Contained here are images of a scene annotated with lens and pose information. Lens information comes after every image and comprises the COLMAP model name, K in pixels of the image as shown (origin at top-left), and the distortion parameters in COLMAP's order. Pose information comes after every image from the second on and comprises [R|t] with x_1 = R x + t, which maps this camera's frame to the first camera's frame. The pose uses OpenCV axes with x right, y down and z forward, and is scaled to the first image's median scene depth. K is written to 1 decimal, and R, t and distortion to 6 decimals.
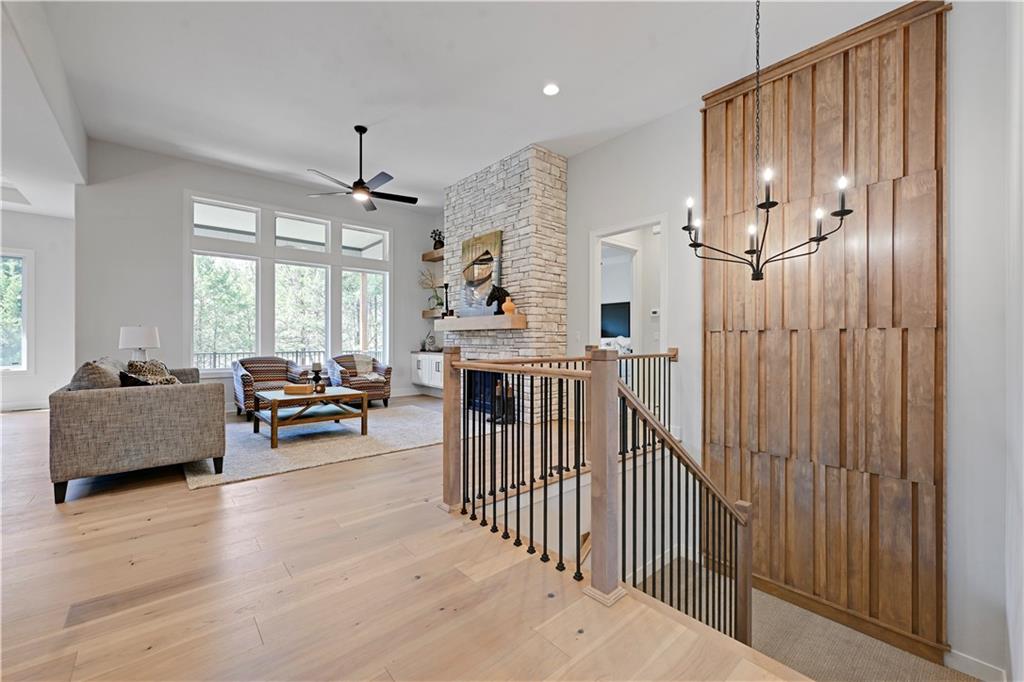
lens RADIAL K [[402.7, 0, 514.3], [0, 402.7, 340.2], [0, 0, 1]] dist [-0.000890, 0.000352]
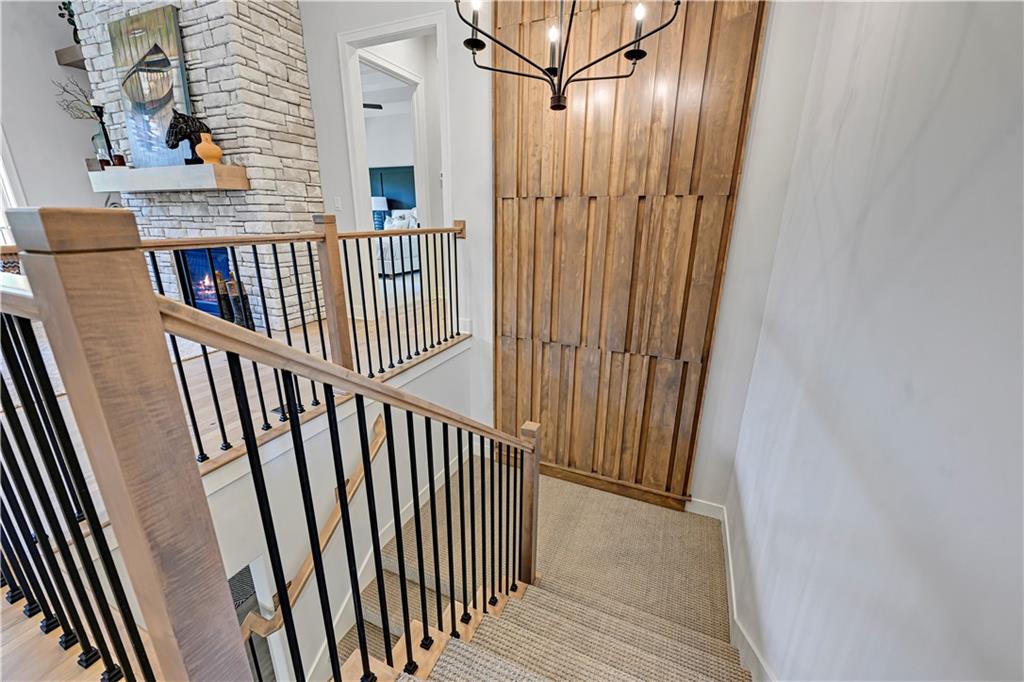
lens RADIAL K [[402.7, 0, 512.2], [0, 402.7, 338.9], [0, 0, 1]] dist [-0.000890, 0.000352]
pose [[0.900851, -0.121530, 0.416772, 0.167647], [-0.007487, 0.955526, 0.294813, 0.009991], [-0.434065, -0.268702, 0.859876, 0.283722]]
